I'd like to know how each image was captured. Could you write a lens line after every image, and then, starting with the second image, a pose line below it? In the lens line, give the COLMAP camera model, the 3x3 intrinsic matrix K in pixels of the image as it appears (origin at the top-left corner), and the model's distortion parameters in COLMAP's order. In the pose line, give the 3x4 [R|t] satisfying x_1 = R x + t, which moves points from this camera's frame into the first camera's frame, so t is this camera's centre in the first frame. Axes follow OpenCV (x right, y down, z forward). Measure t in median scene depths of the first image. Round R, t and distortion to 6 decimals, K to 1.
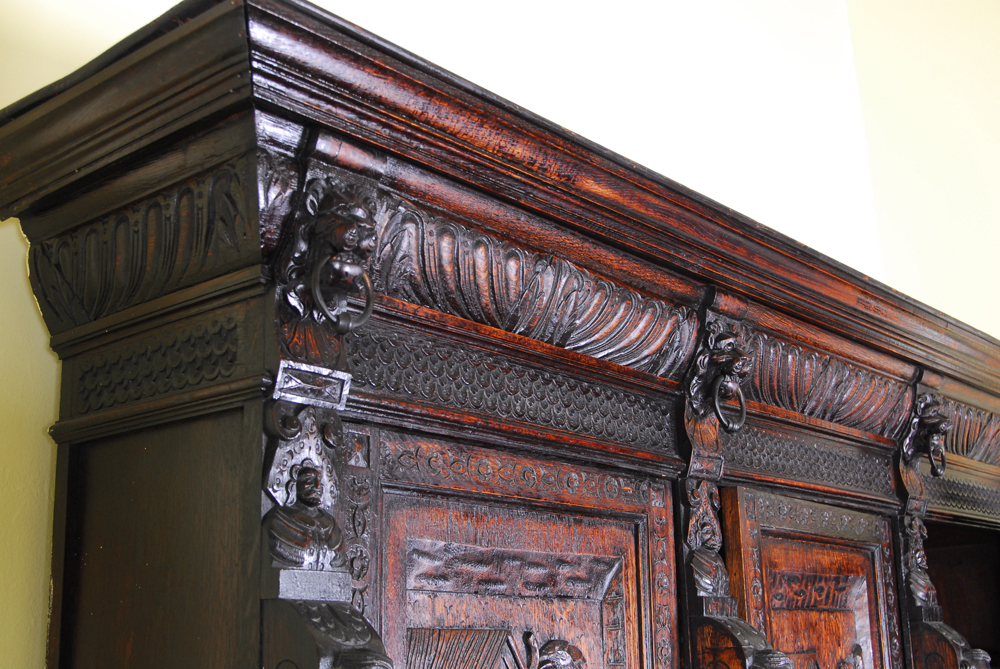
lens RADIAL K [[1269.5, 0, 501.7], [0, 1269.5, 329.8], [0, 0, 1]] dist [-0.045887, 0.000000]
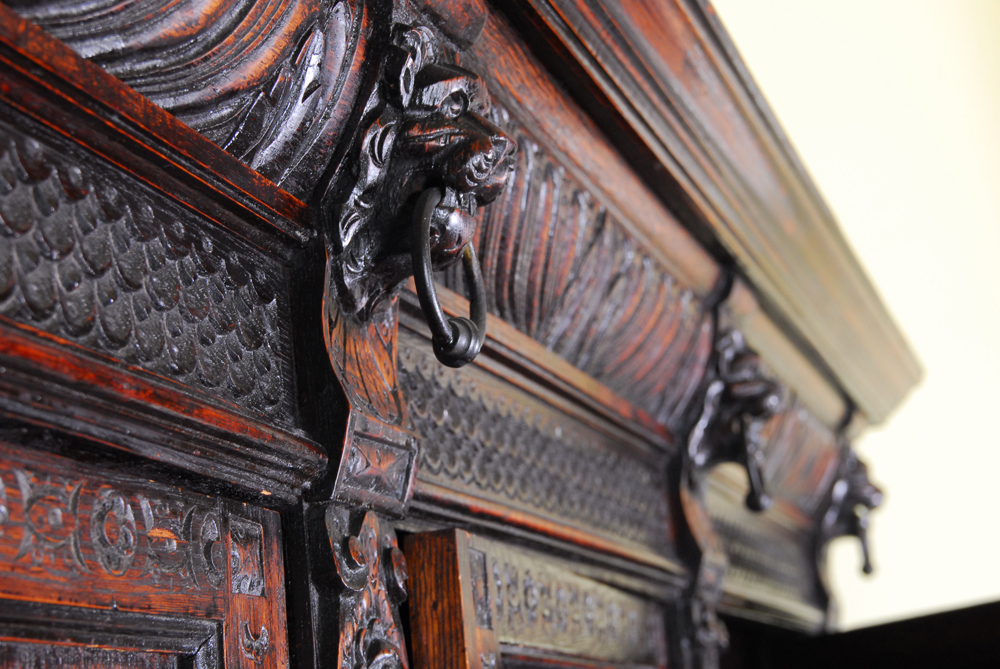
lens RADIAL K [[1887.9, 0, 500.0], [0, 1887.9, 340.9], [0, 0, 1]] dist [-0.054791, 0.000000]
pose [[0.926529, 0.027379, 0.375227, 0.008022], [-0.030793, 0.999521, 0.003103, 0.074357], [-0.374962, -0.014430, 0.926928, 0.551131]]
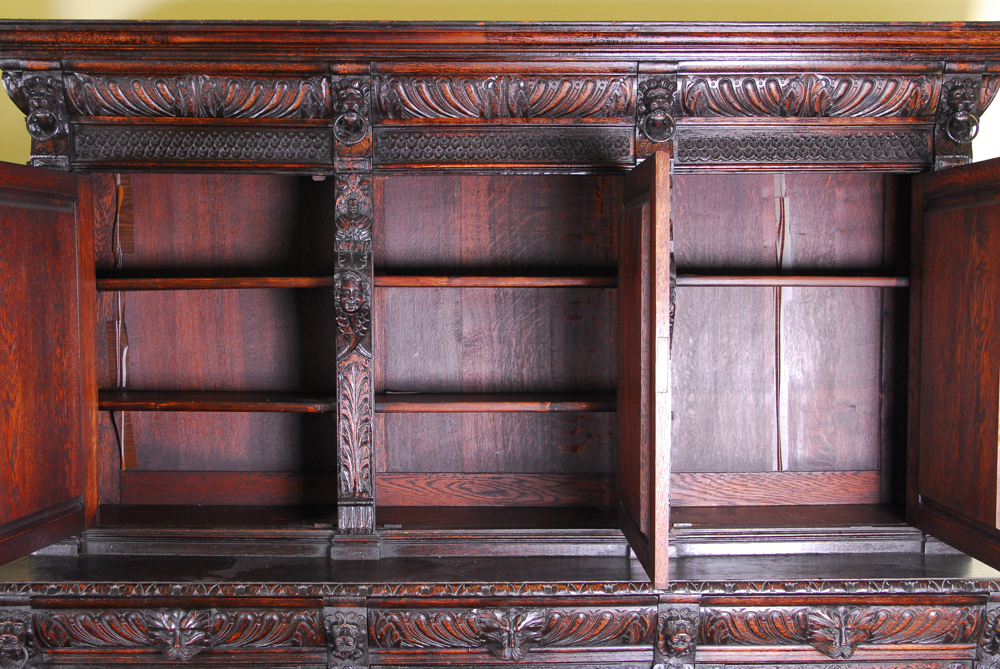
lens RADIAL K [[1256.9, 0, 490.6], [0, 1256.9, 351.7], [0, 0, 1]] dist [-0.007660, 0.000000]
pose [[0.656966, 0.045729, -0.752532, 1.623069], [0.178399, 0.960382, 0.214103, 0.018216], [0.732509, -0.274910, 0.622781, -0.001154]]
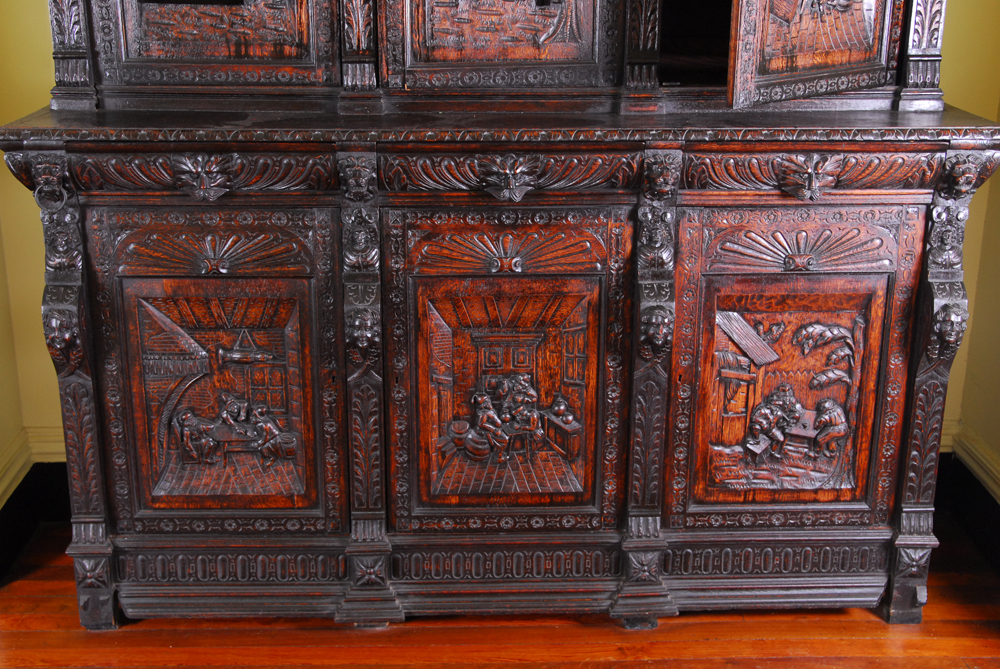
lens RADIAL K [[1368.0, 0, 496.0], [0, 1368.0, 353.7], [0, 0, 1]] dist [0.004568, 0.000000]
pose [[0.669208, 0.259445, -0.696311, 1.824775], [0.171936, 0.857573, 0.484775, -0.003838], [0.722910, -0.444136, 0.529286, -0.209324]]
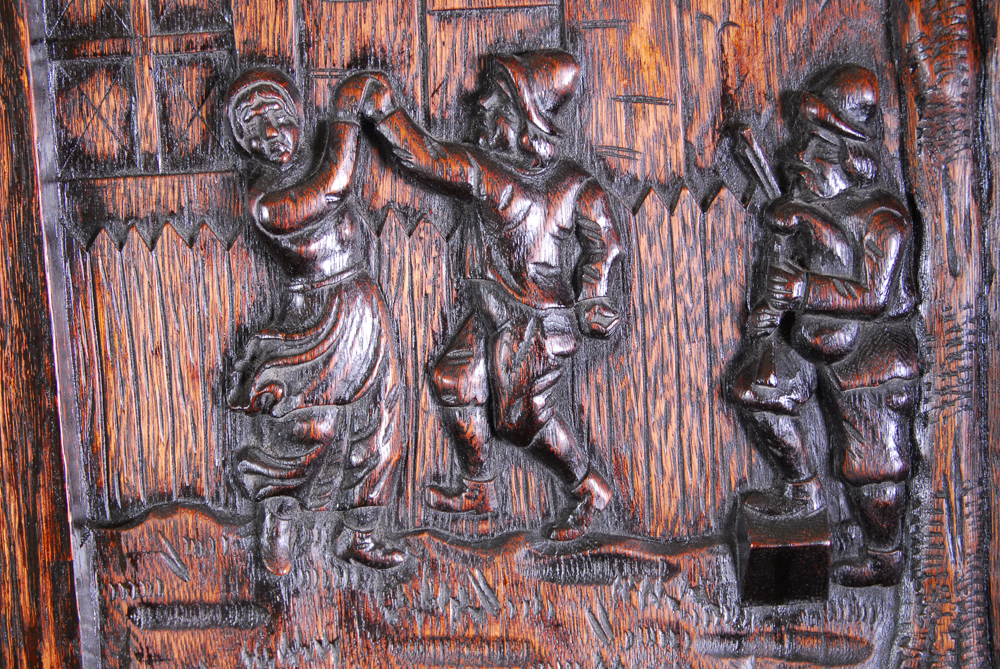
lens RADIAL K [[1614.8, 0, 496.7], [0, 1614.8, 335.0], [0, 0, 1]] dist [-0.027713, 0.000000]
pose [[0.575123, 0.083848, -0.813758, 0.605475], [0.236396, 0.935262, 0.263441, 0.364449], [0.783167, -0.343880, 0.518070, 0.901994]]
